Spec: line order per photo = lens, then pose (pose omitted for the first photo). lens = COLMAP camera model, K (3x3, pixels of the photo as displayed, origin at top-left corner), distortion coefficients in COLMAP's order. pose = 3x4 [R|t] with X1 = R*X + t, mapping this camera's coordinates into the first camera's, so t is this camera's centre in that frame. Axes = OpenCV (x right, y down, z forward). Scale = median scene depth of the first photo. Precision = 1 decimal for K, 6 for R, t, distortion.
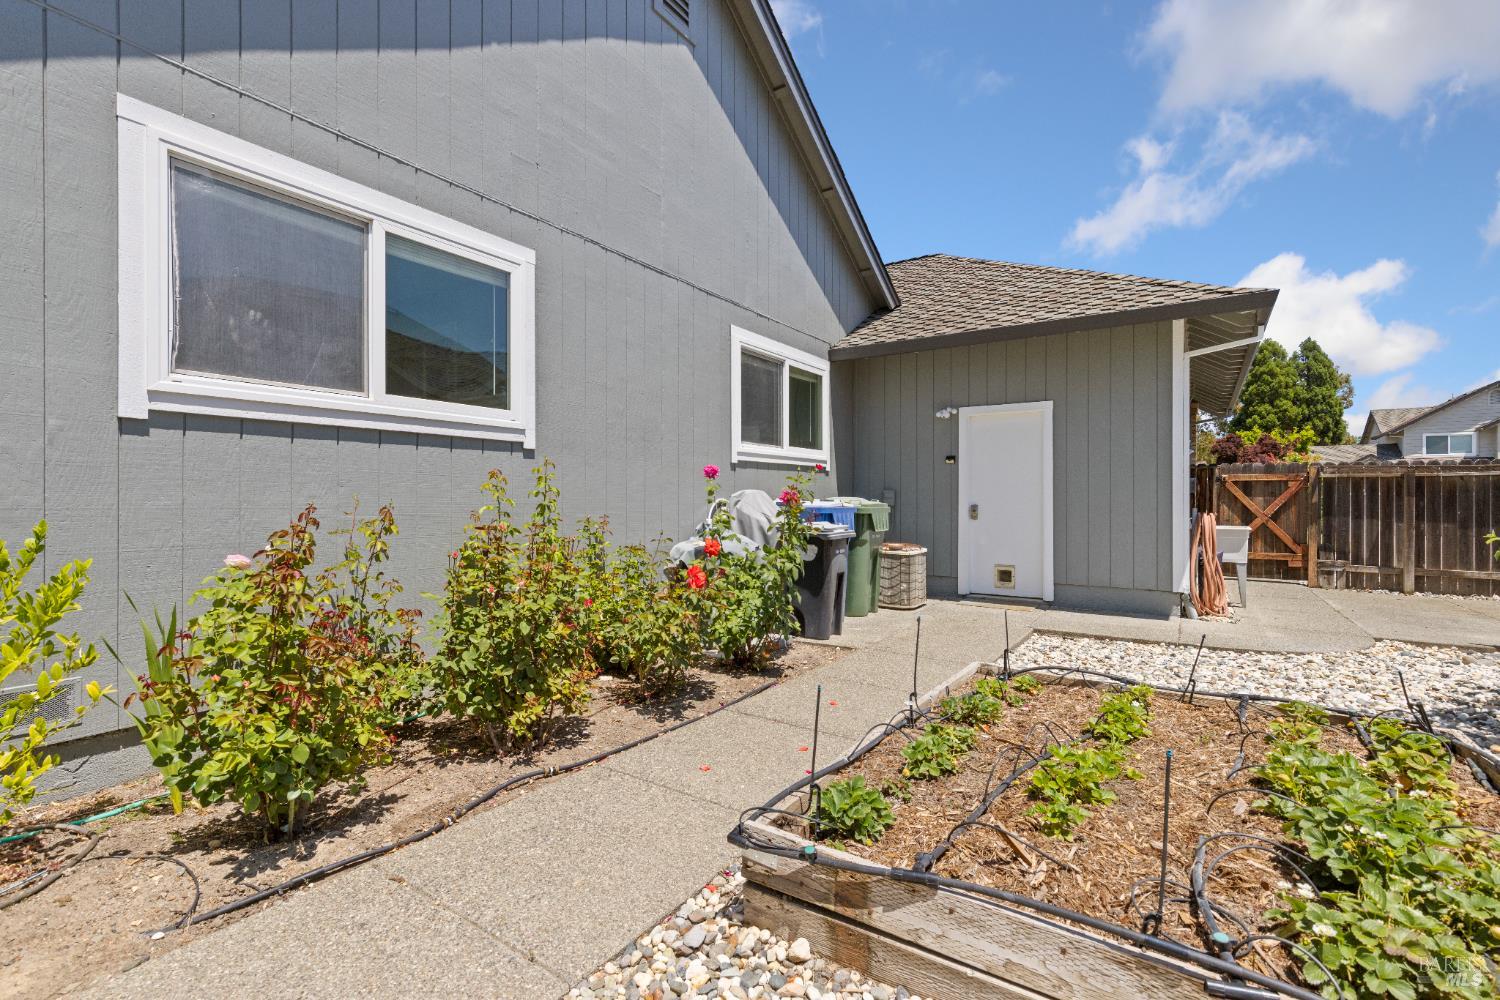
lens RADIAL K [[694.7, 0, 745.6], [0, 694.7, 493.6], [0, 0, 1]] dist [0.004430, 0.000086]
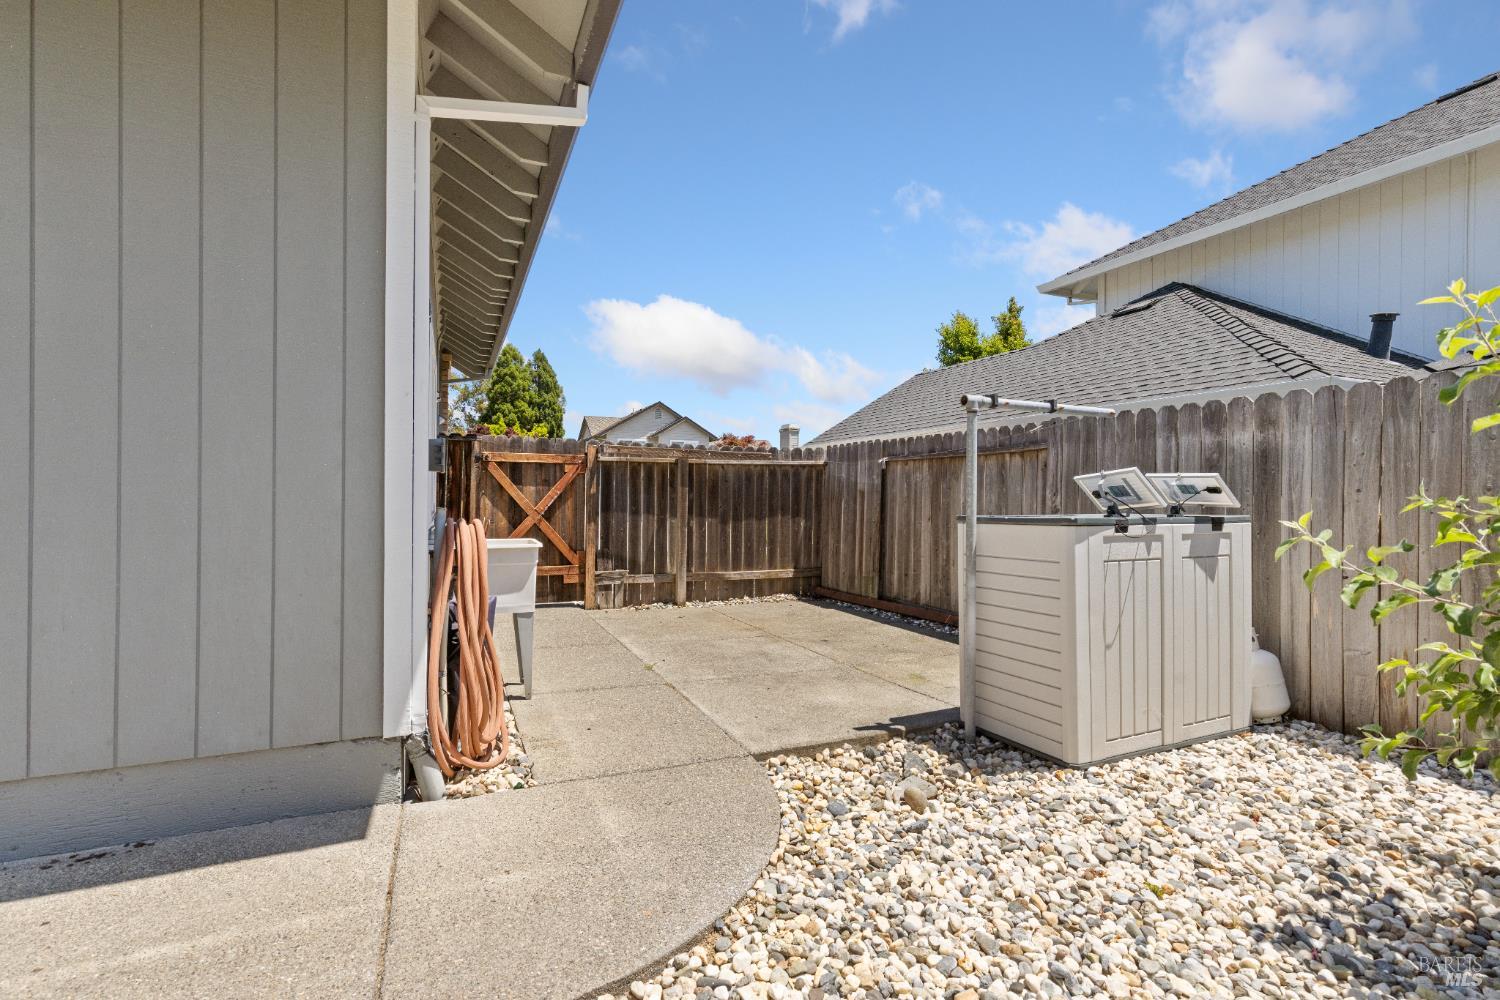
lens RADIAL K [[694.7, 0, 745.6], [0, 694.7, 493.6], [0, 0, 1]] dist [0.004430, 0.000086]
pose [[0.558767, 0.001226, 0.829324, 0.300528], [-0.011214, 0.999919, 0.006078, 0.005919], [-0.829249, -0.012696, 0.558735, 0.460803]]
